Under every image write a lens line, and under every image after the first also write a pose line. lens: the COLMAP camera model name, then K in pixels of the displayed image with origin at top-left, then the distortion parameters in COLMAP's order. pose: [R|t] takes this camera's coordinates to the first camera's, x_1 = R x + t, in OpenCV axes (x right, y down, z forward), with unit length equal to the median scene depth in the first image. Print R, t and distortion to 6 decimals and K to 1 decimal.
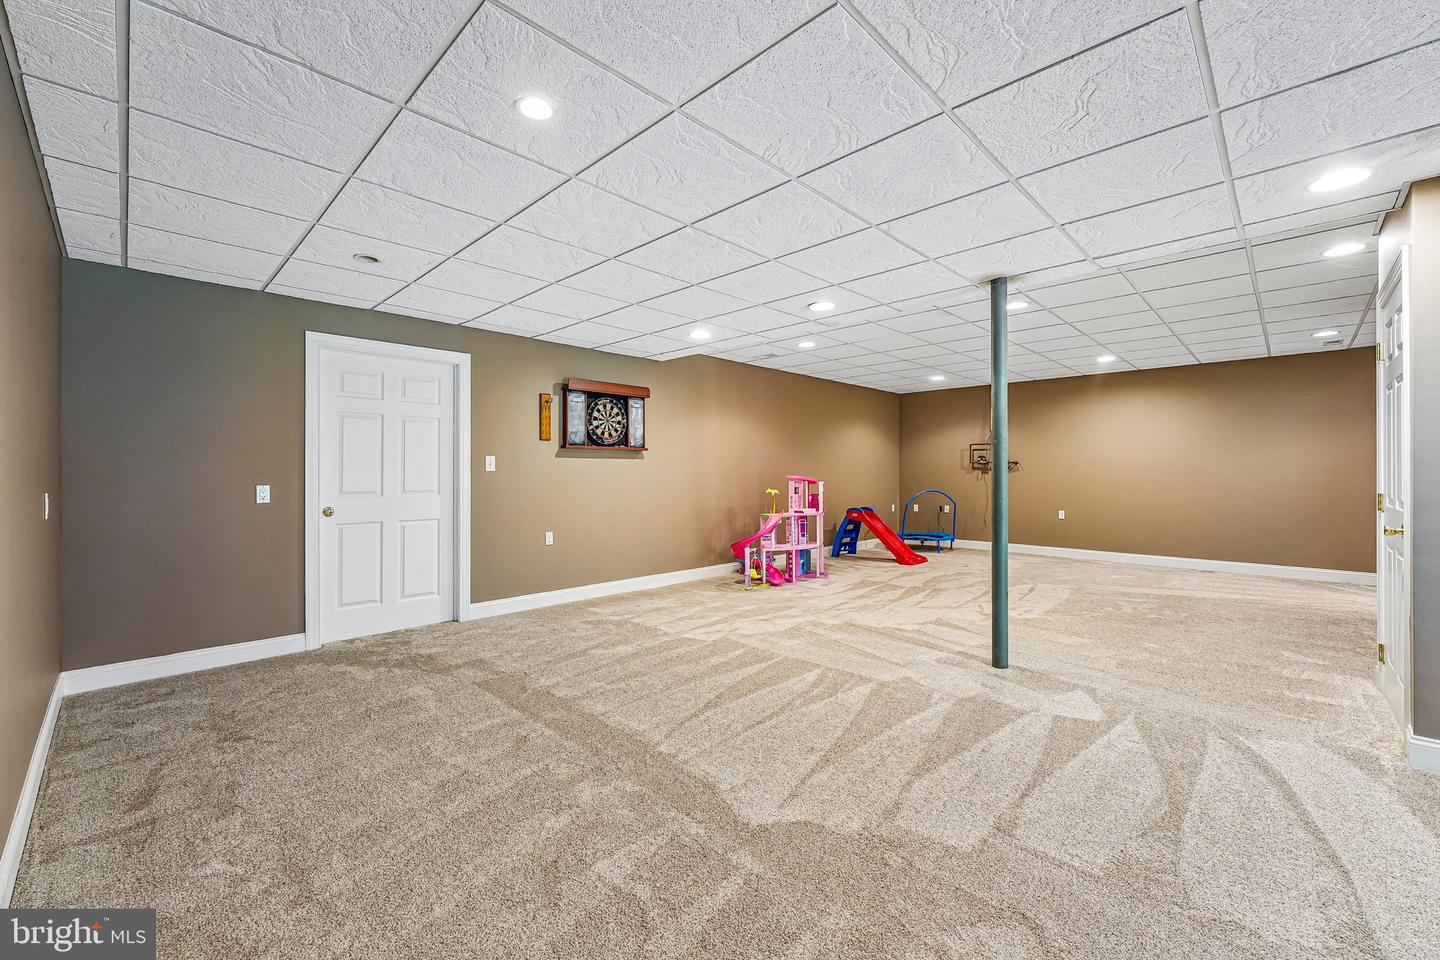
lens RADIAL K [[581.9, 0, 718.2], [0, 581.9, 474.3], [0, 0, 1]] dist [0.014613, -0.000009]
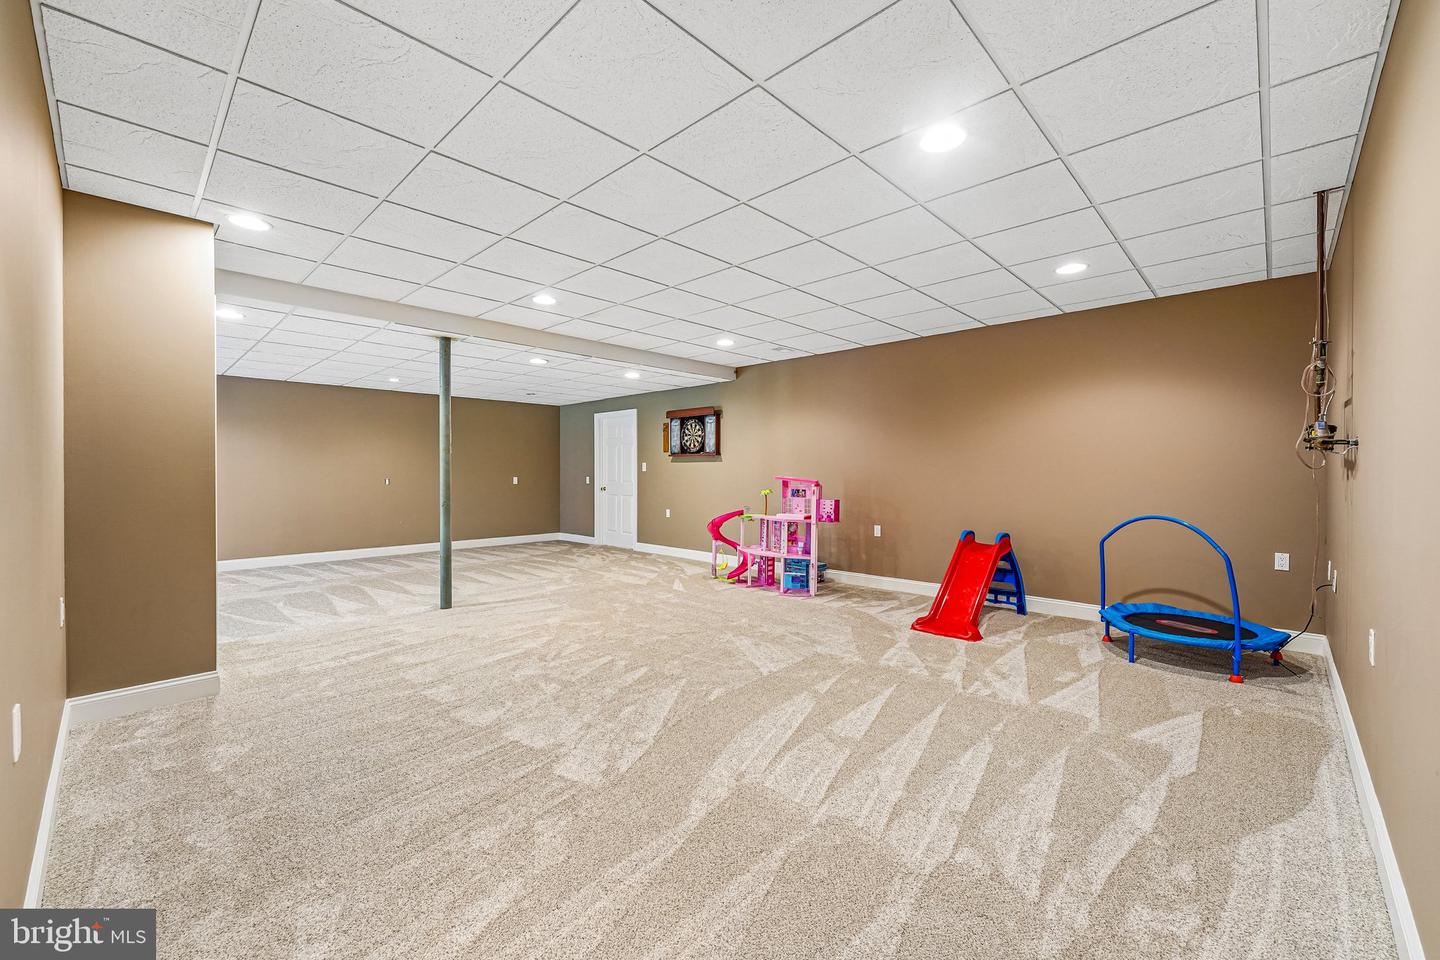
lens RADIAL K [[581.9, 0, 719.3], [0, 581.9, 473.6], [0, 0, 1]] dist [0.014613, -0.000009]
pose [[0.014726, 0.007284, -0.999865, 1.222689], [-0.000157, 0.999973, 0.007282, -0.009822], [0.999892, 0.000050, 0.014726, 1.045907]]
